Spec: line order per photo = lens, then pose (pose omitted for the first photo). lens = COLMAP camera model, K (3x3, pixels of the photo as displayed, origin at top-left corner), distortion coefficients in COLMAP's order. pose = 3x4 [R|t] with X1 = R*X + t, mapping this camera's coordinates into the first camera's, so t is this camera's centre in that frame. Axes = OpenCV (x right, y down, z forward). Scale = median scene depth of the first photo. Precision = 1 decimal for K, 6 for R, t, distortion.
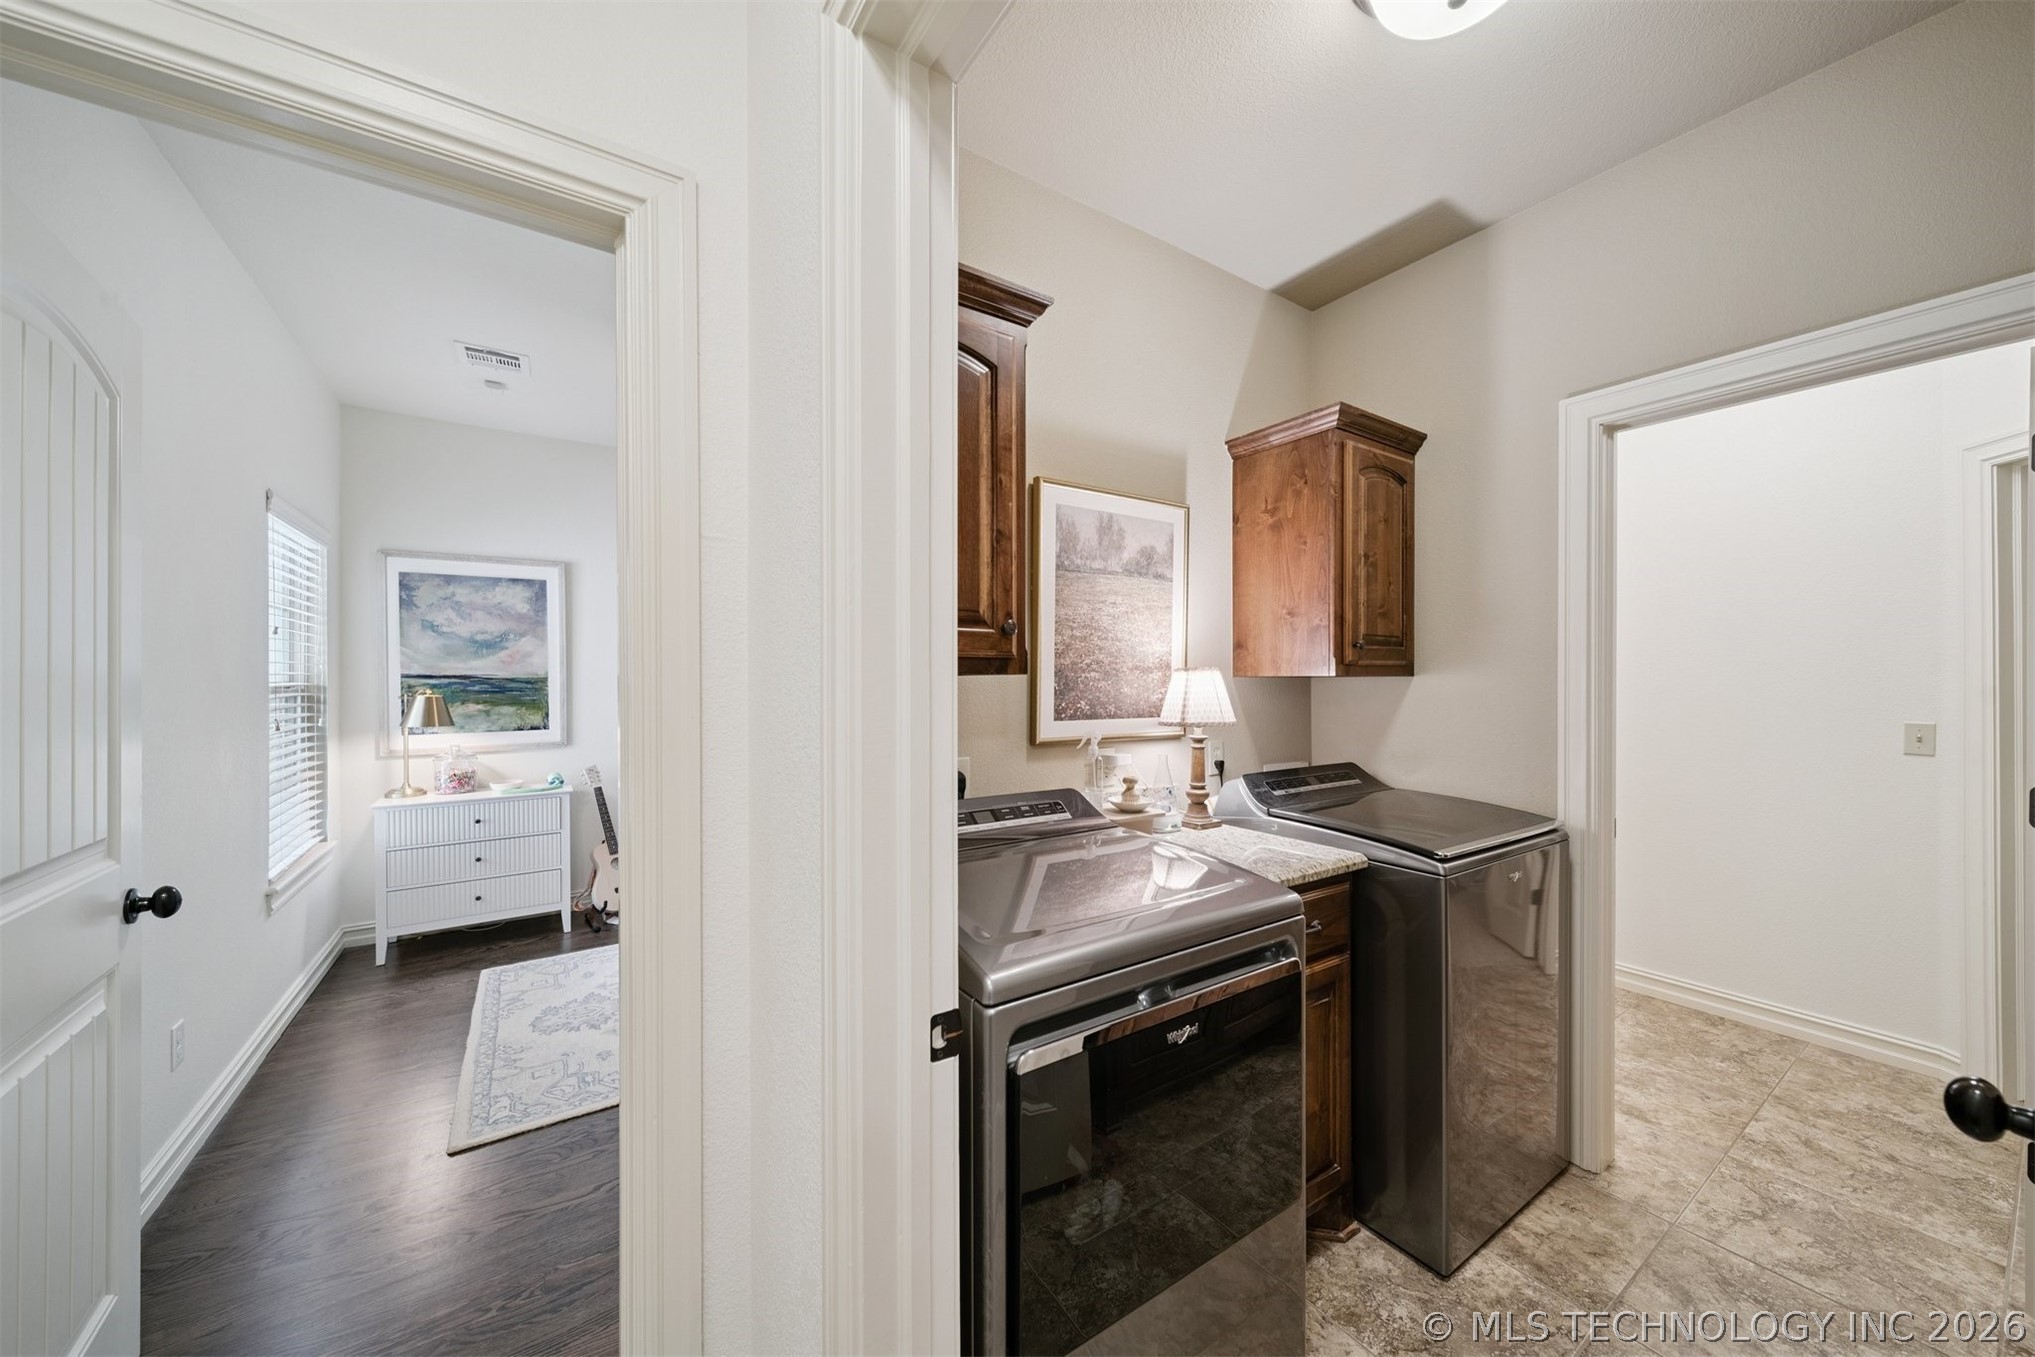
lens RADIAL K [[718.4, 0, 1018.4], [0, 718.4, 678.7], [0, 0, 1]] dist [0.005222, -0.001227]
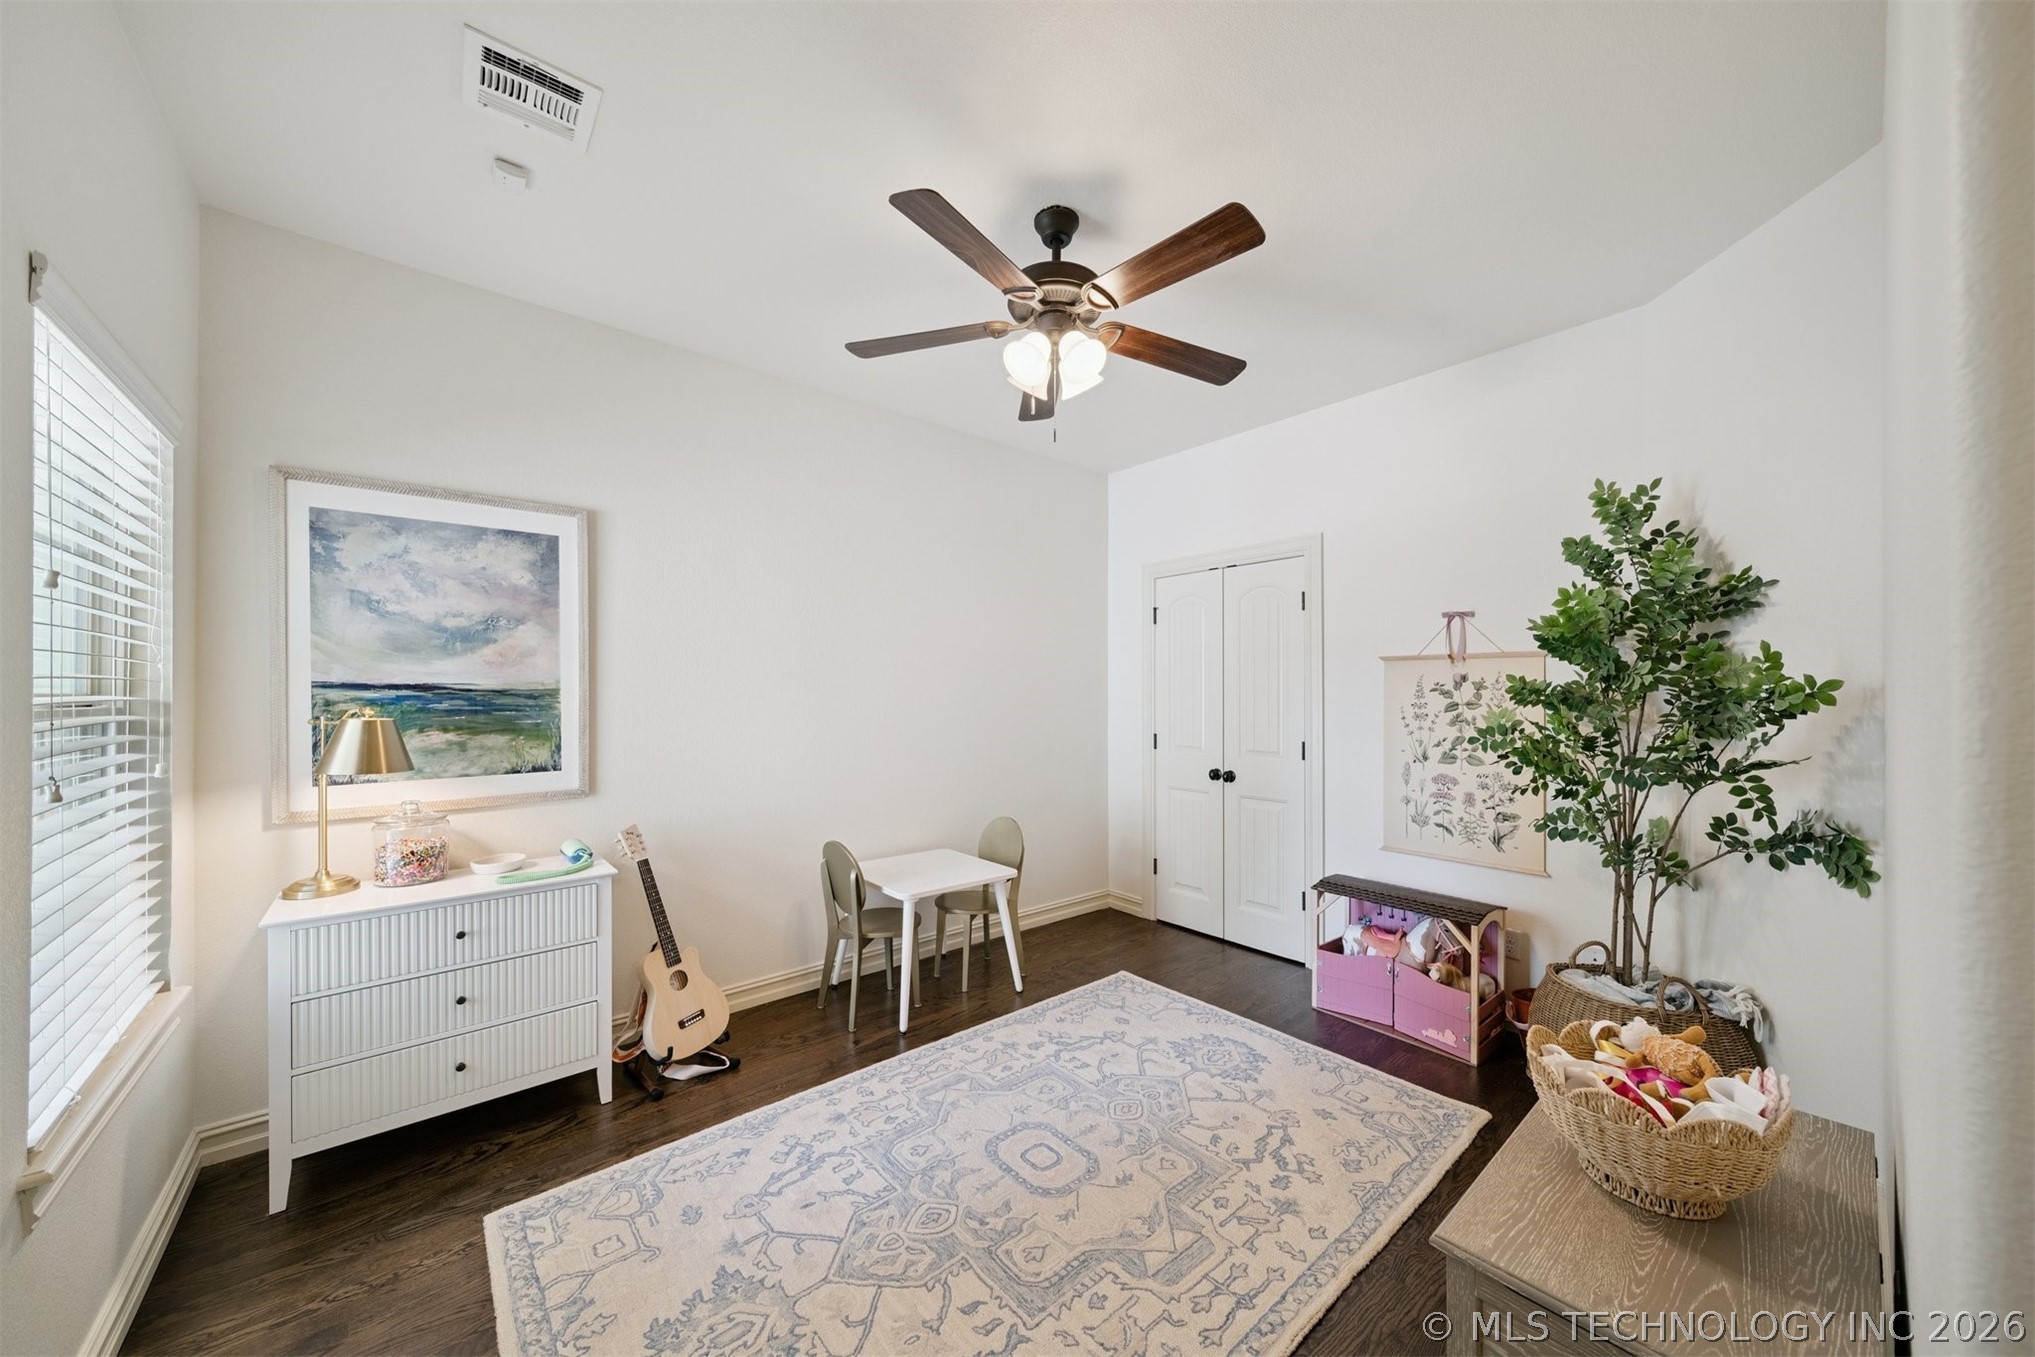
lens RADIAL K [[718.4, 0, 1025.1], [0, 718.4, 692.5], [0, 0, 1]] dist [0.005222, -0.001227]
pose [[0.993558, 0.002585, 0.113293, -0.345638], [-0.002161, 0.999990, -0.003859, 0.003091], [-0.113302, 0.003589, 0.993554, 0.350278]]
